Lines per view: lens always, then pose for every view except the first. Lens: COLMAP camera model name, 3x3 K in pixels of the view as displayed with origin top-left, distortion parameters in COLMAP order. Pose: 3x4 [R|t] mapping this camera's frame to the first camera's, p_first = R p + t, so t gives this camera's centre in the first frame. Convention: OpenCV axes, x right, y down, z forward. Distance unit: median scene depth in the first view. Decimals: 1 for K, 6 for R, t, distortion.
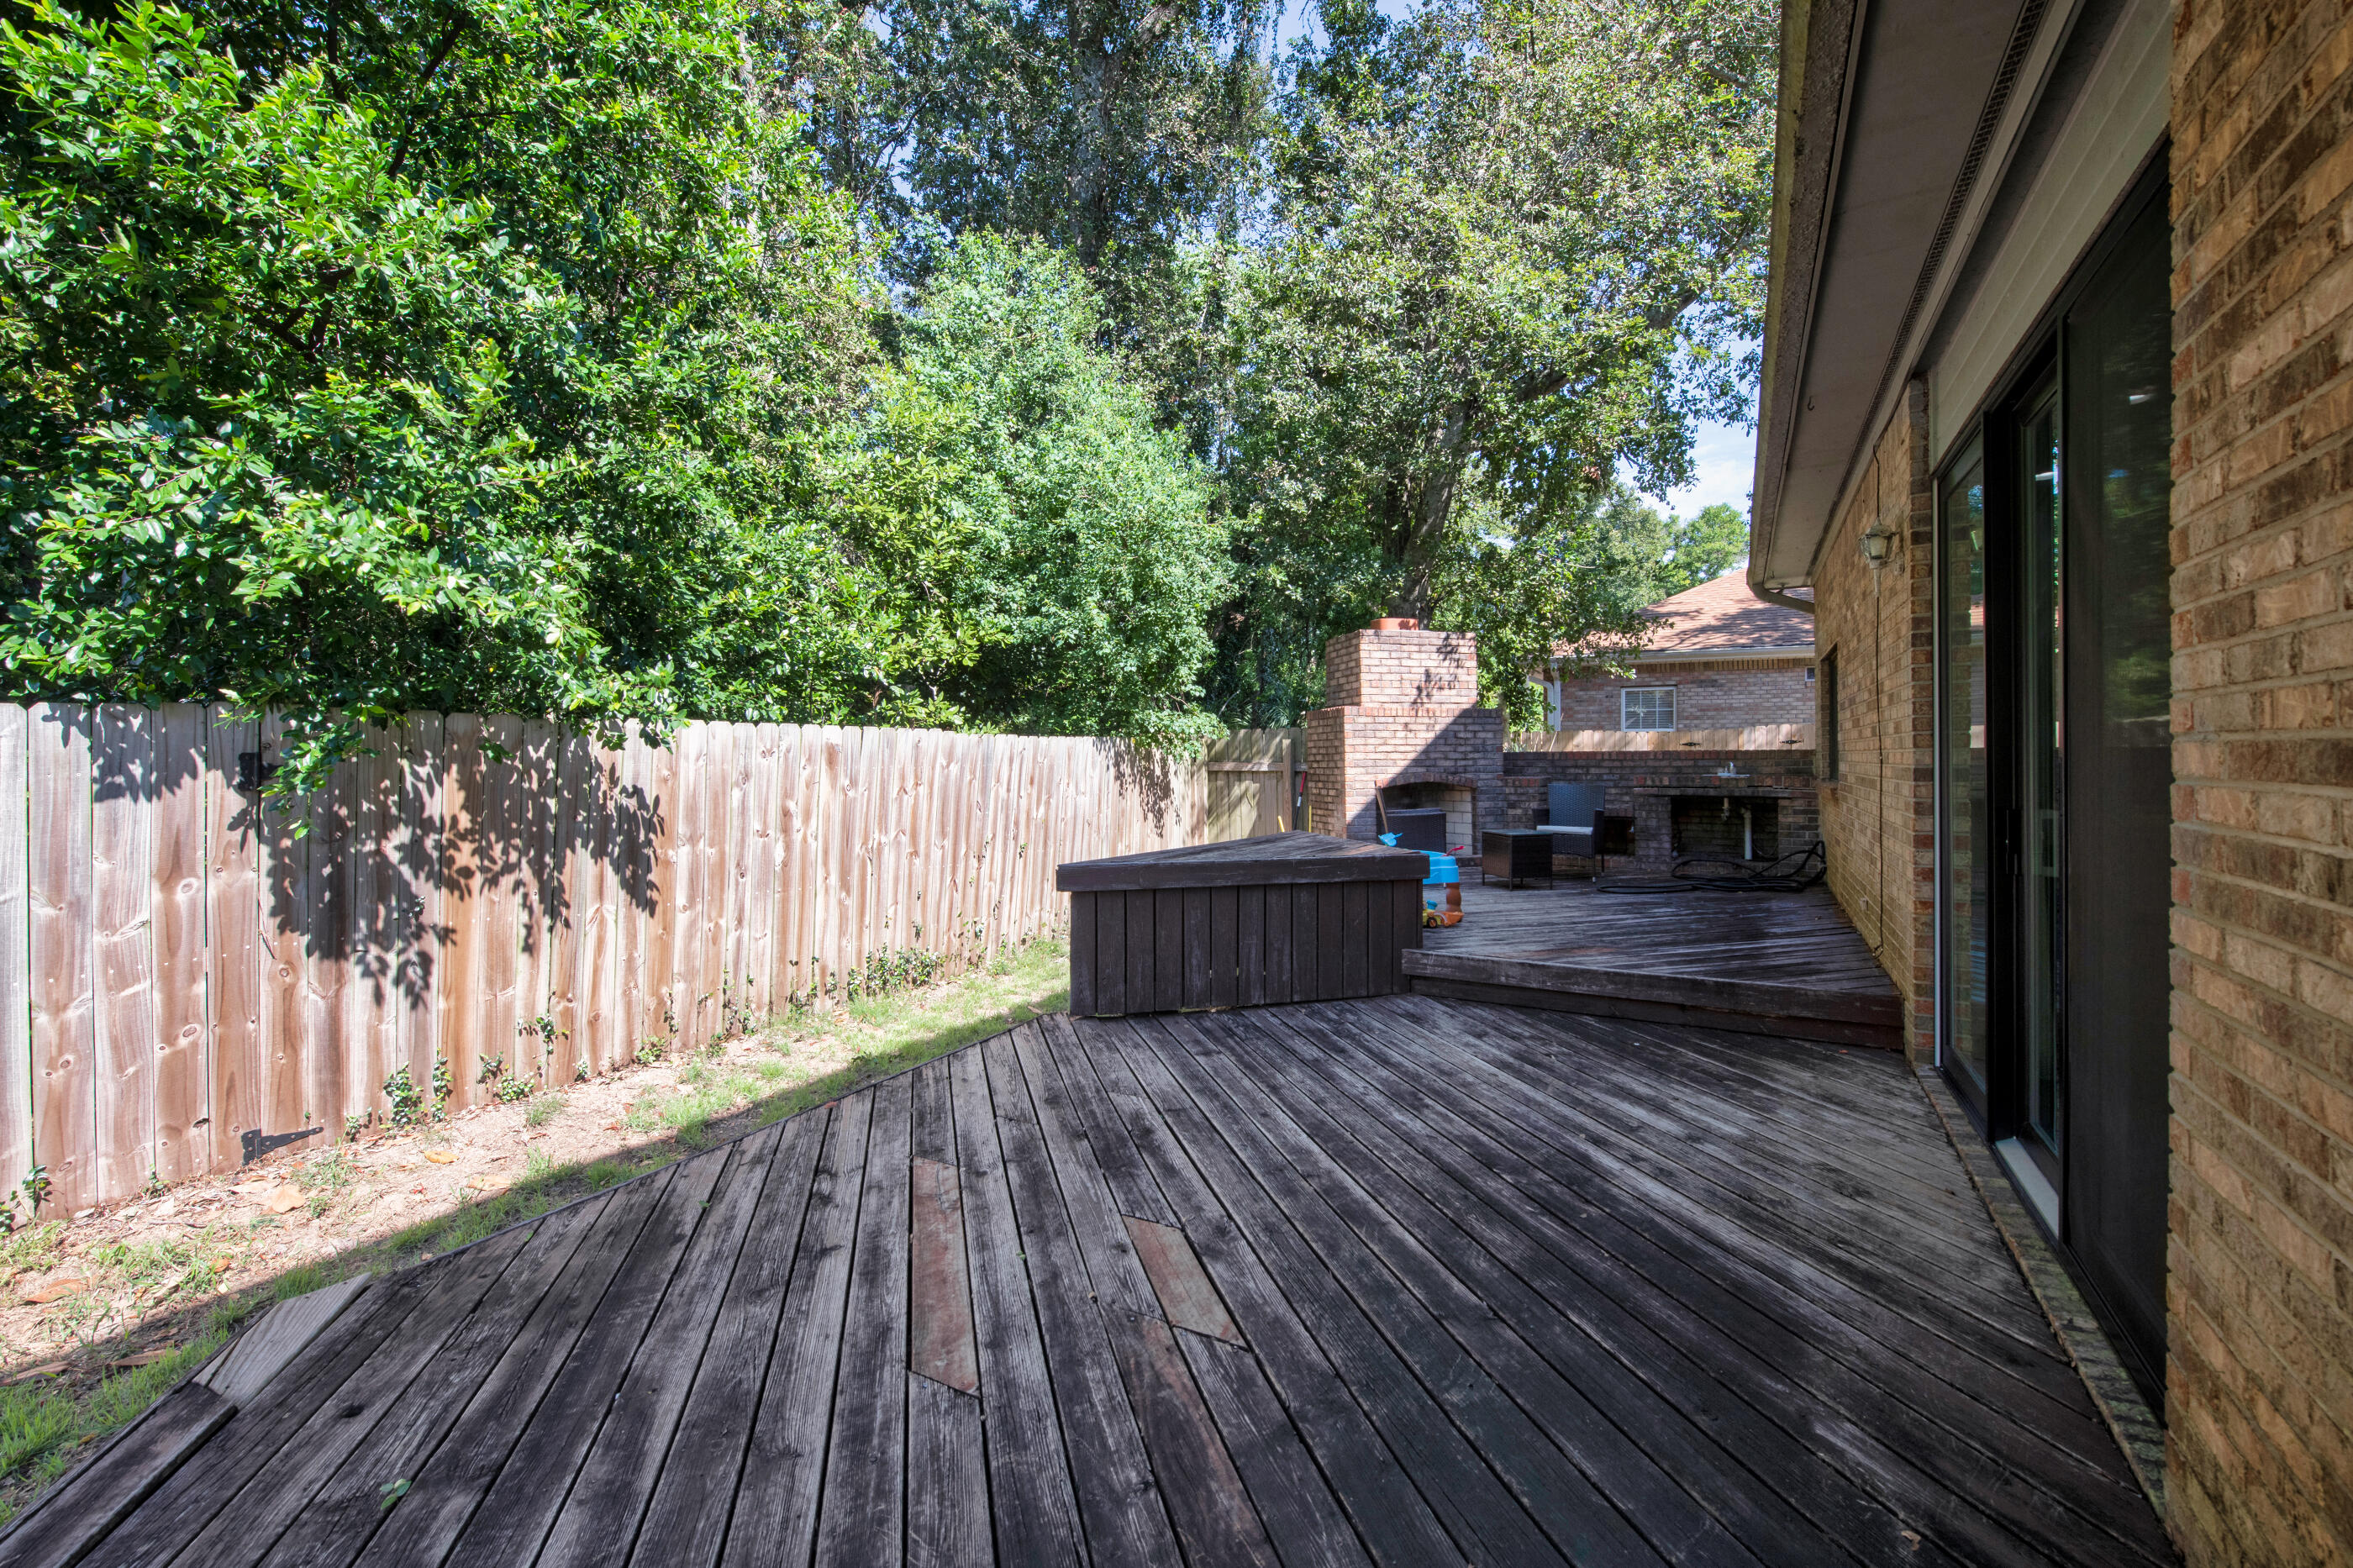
lens RADIAL K [[954.6, 0, 1176.5], [0, 954.6, 784.0], [0, 0, 1]] dist [0.015767, -0.000079]
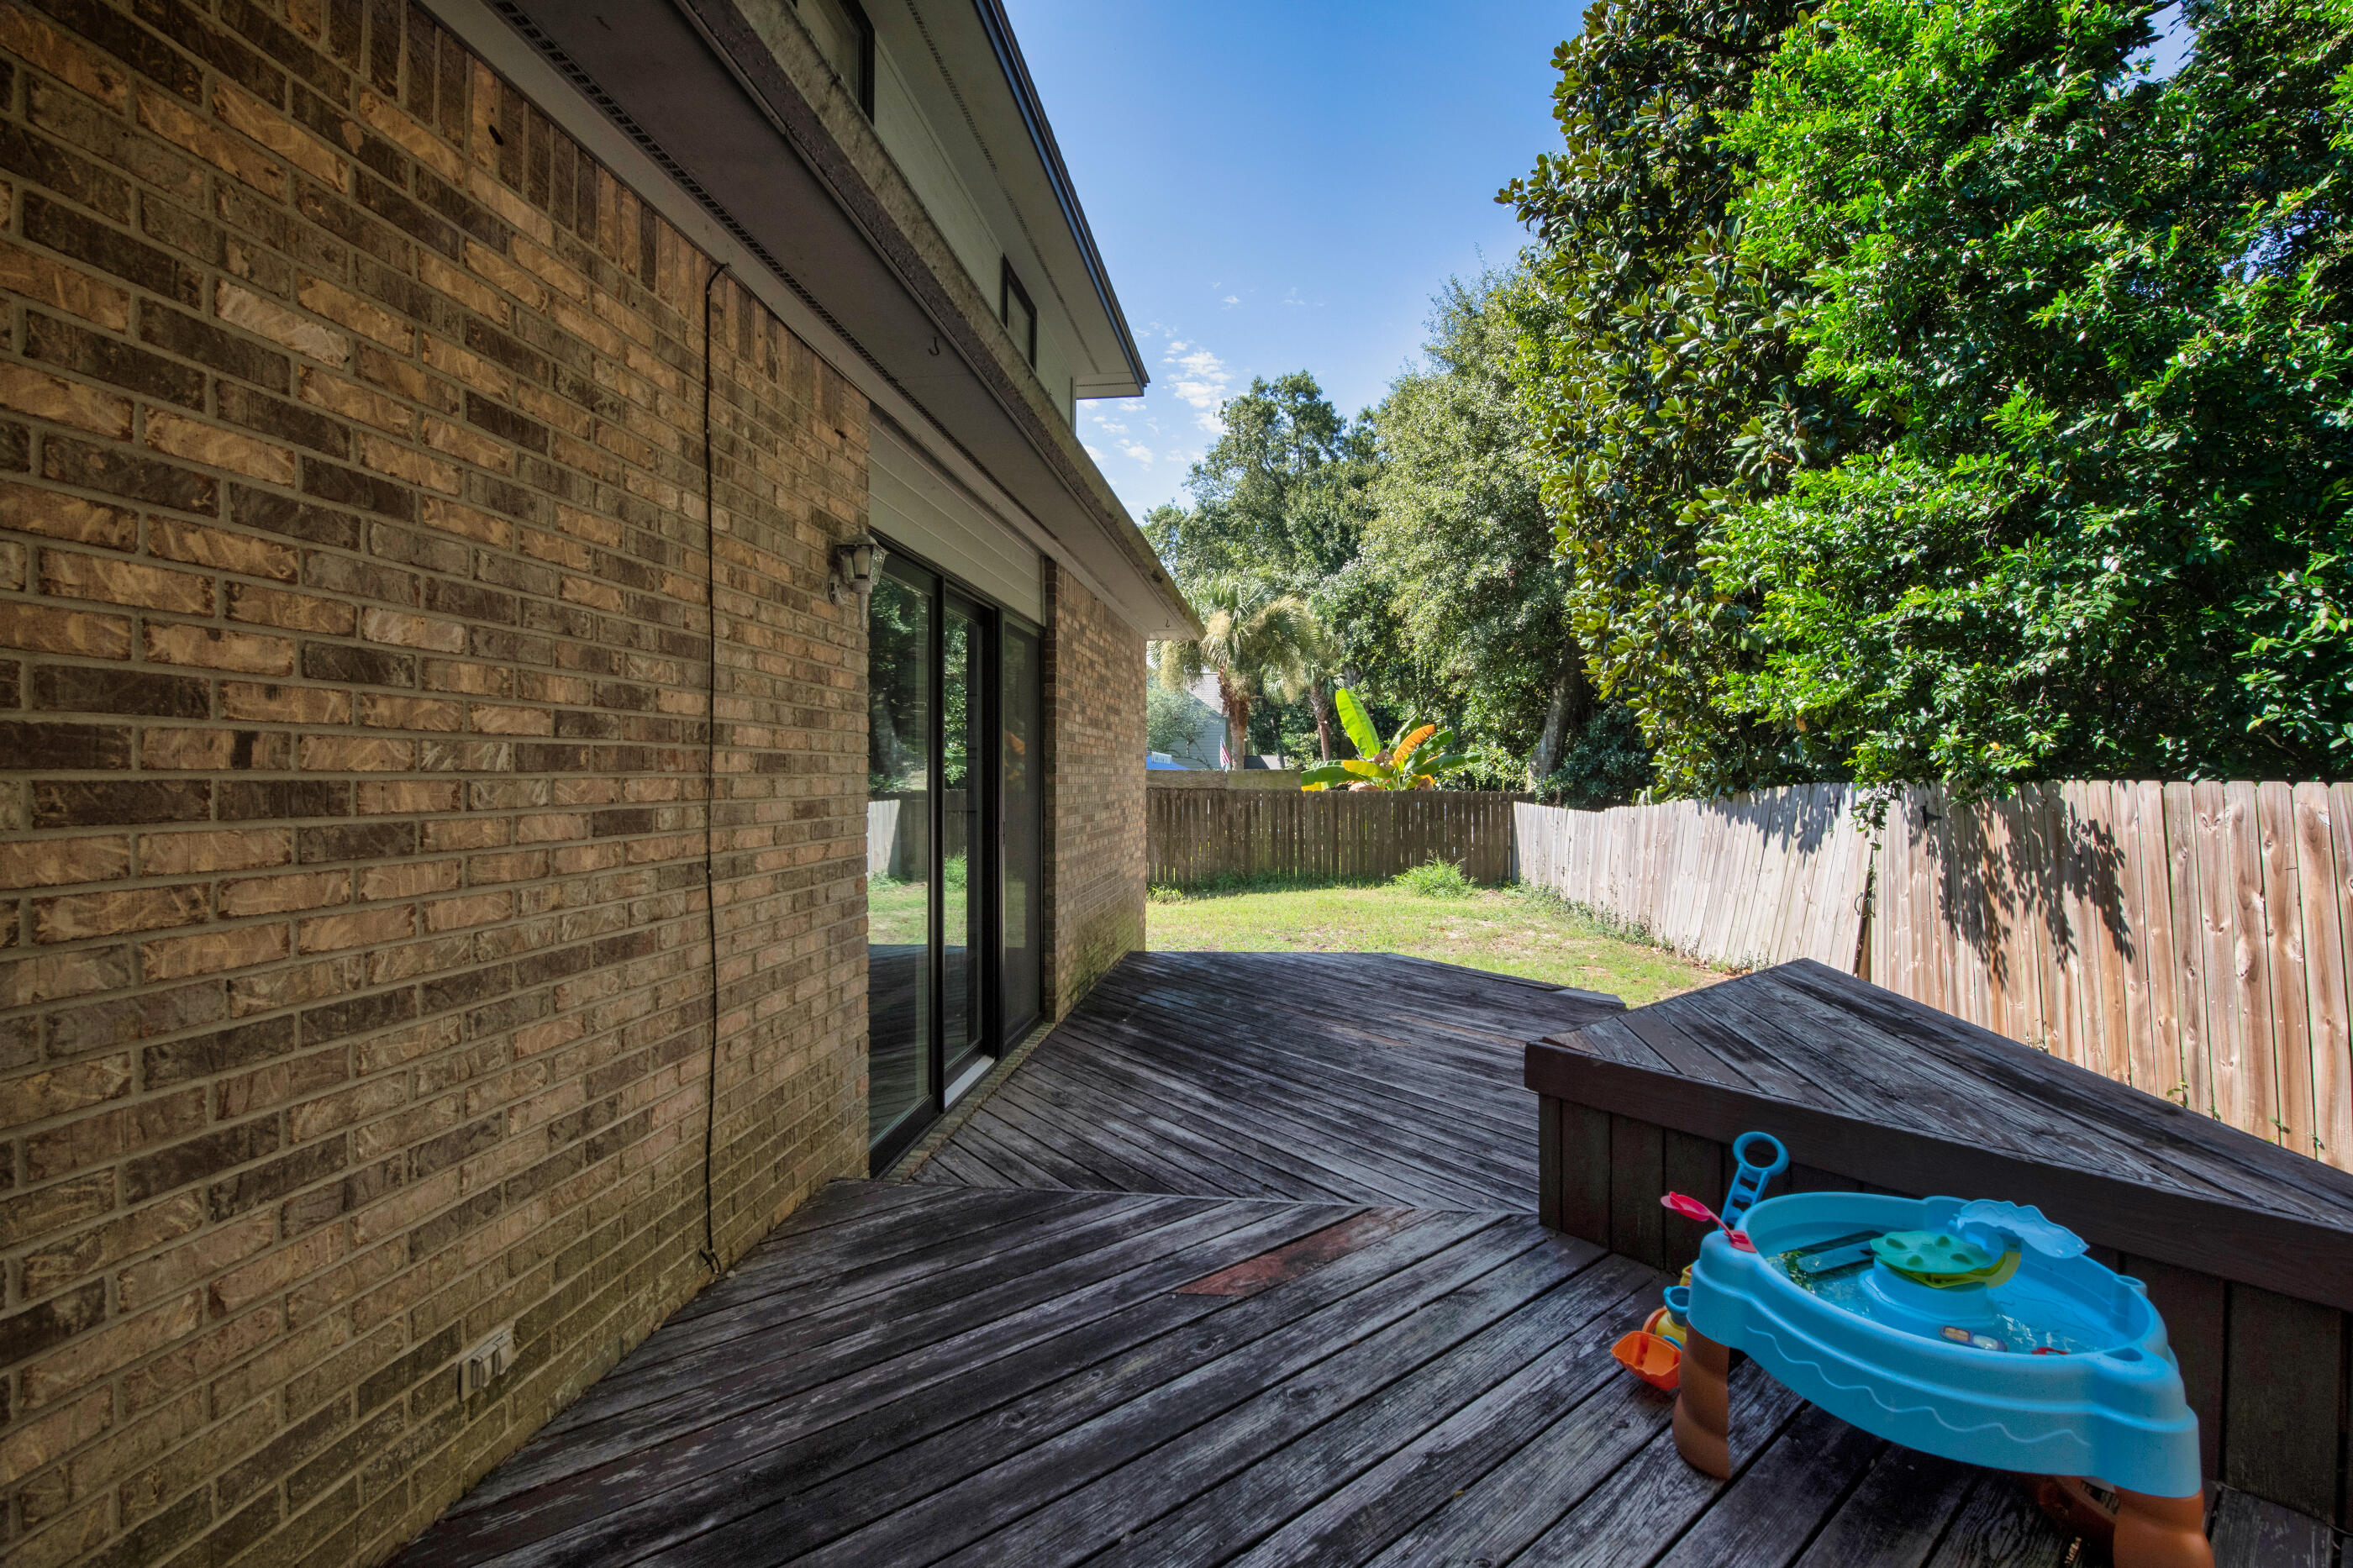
lens RADIAL K [[1094.7, 0, 1176.5], [0, 1094.7, 784.0], [0, 0, 1]] dist [-0.000302, -0.000034]
pose [[-0.915465, 0.011532, -0.402232, 1.042893], [-0.002875, 0.999376, 0.035194, -0.127767], [0.402387, 0.033375, -0.914861, 2.259936]]
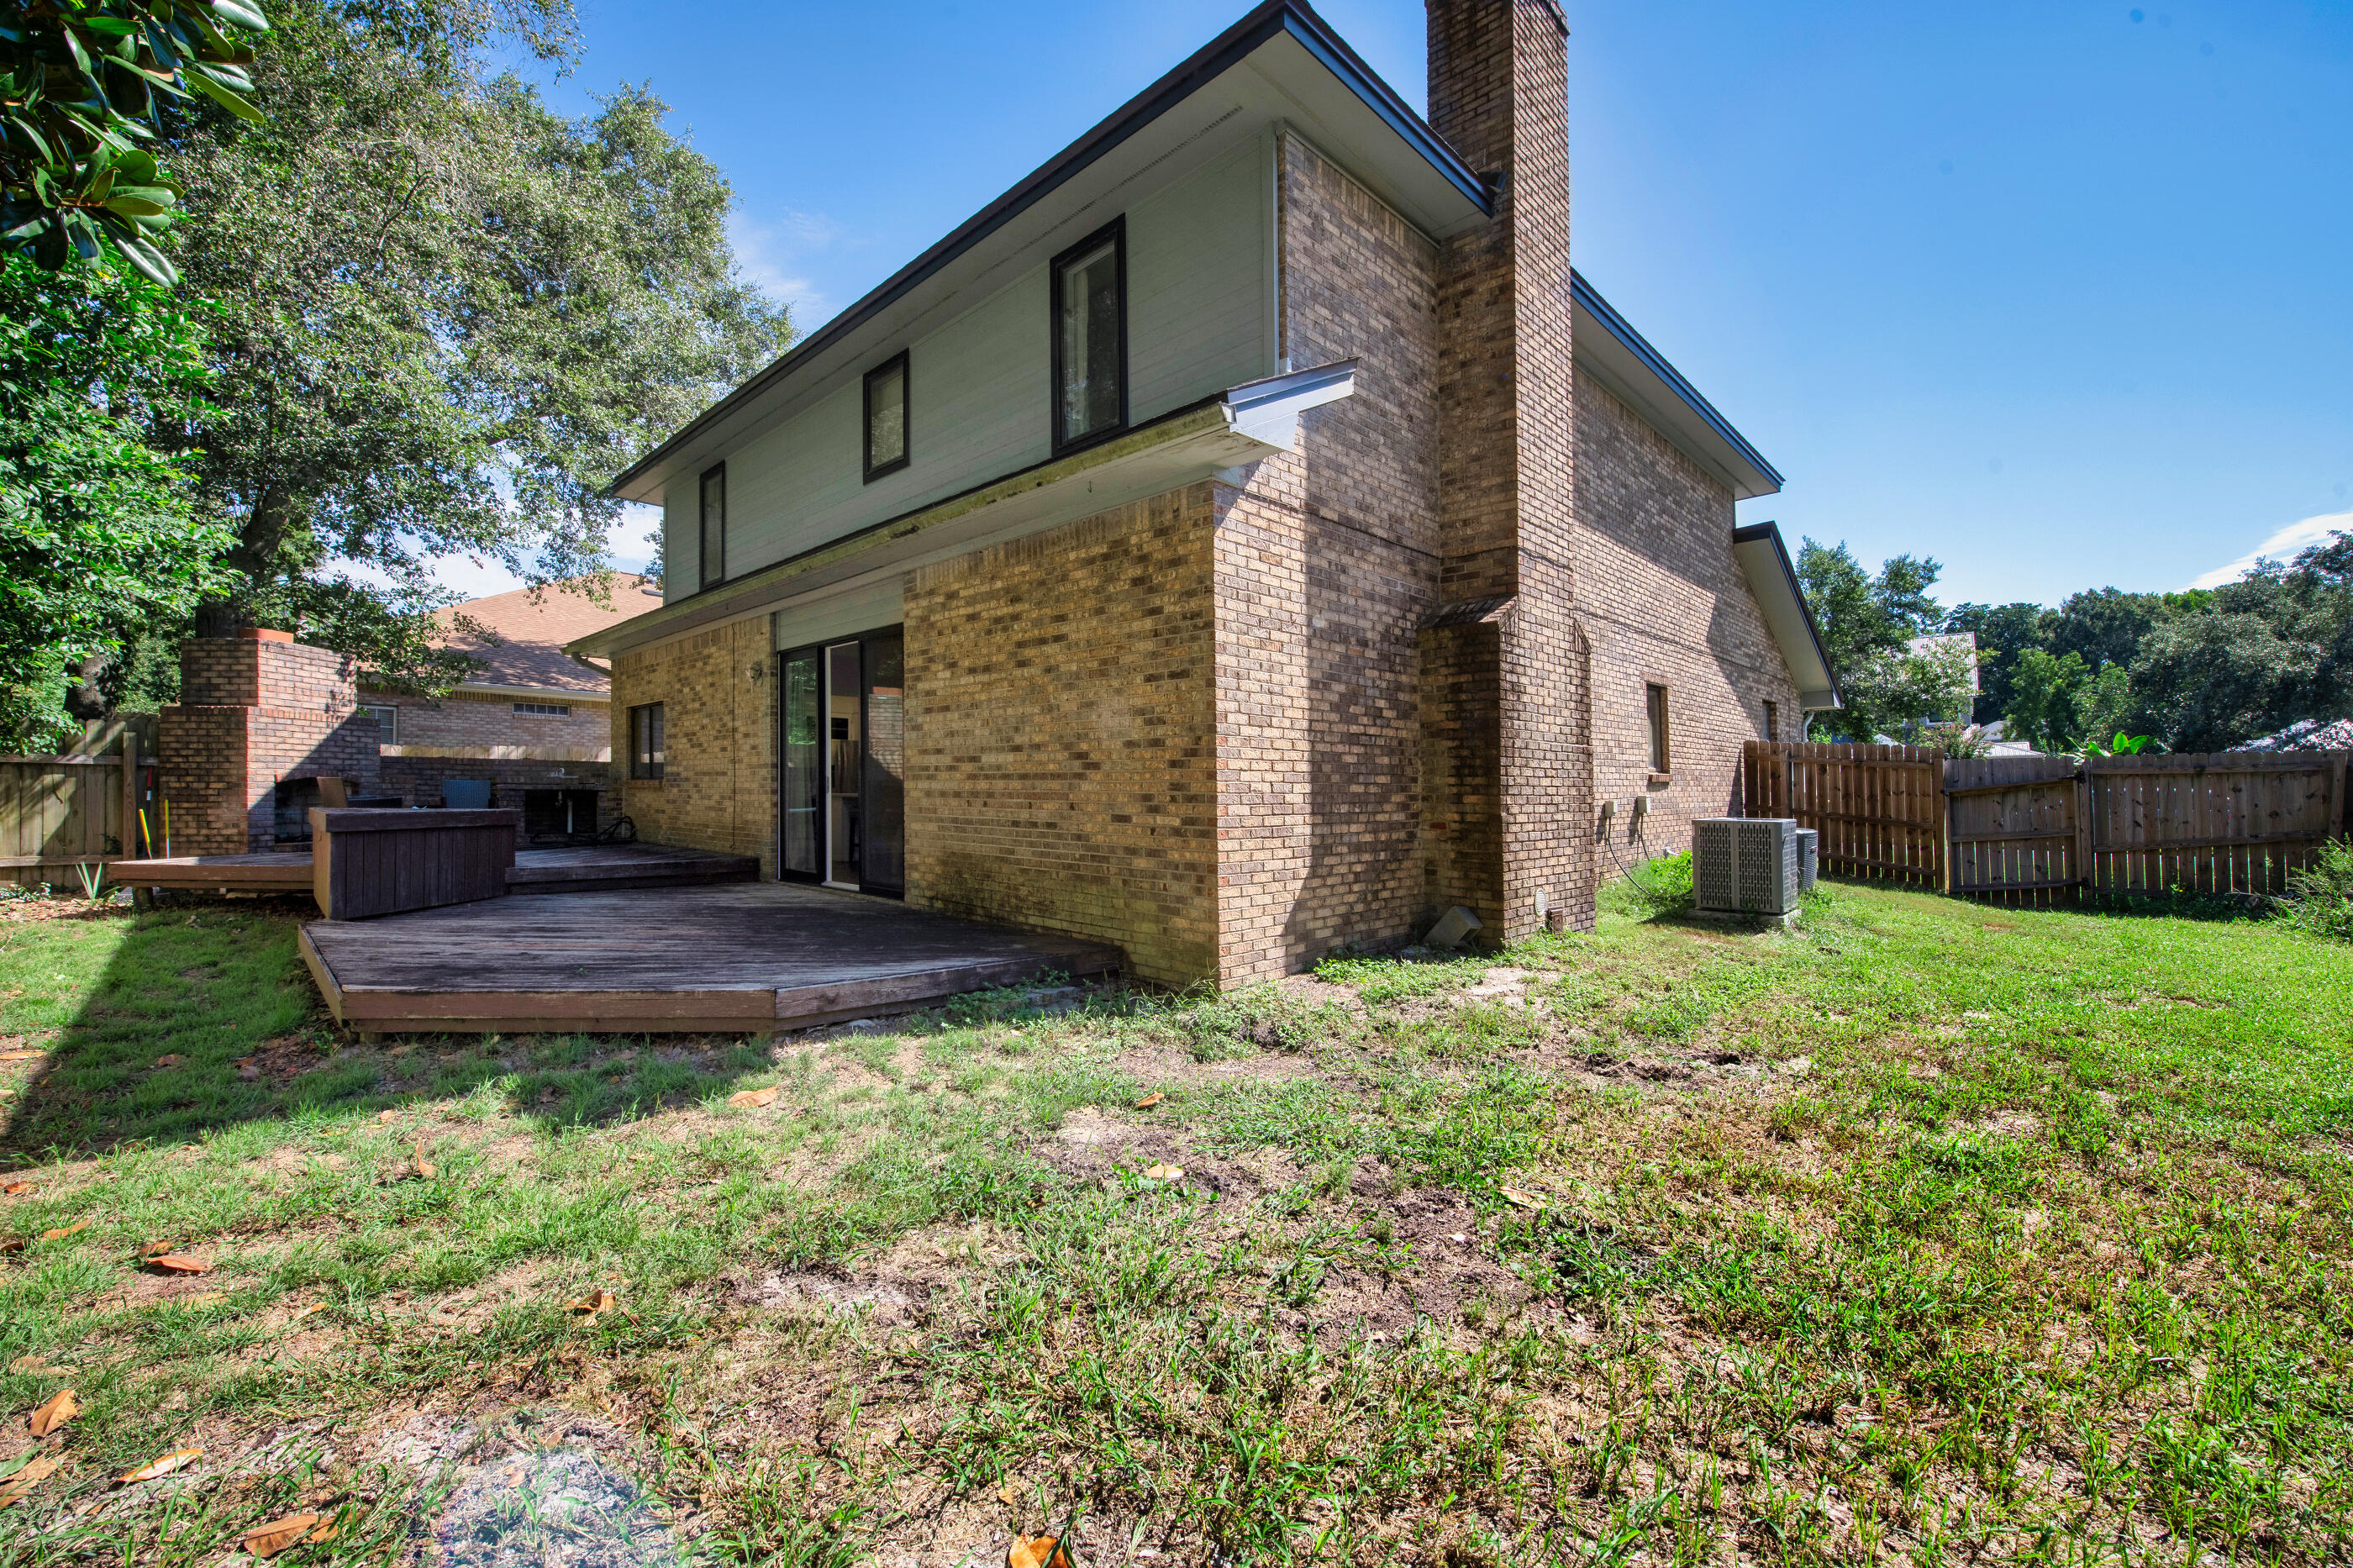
lens RADIAL K [[943.7, 0, 1190.5], [0, 943.7, 785.5], [0, 0, 1]] dist [0.000013, -0.007094]
pose [[0.240814, 0.010584, 0.970514, -1.653967], [0.015403, 0.999773, -0.014725, 0.116367], [-0.970449, 0.018495, 0.240596, -0.859980]]
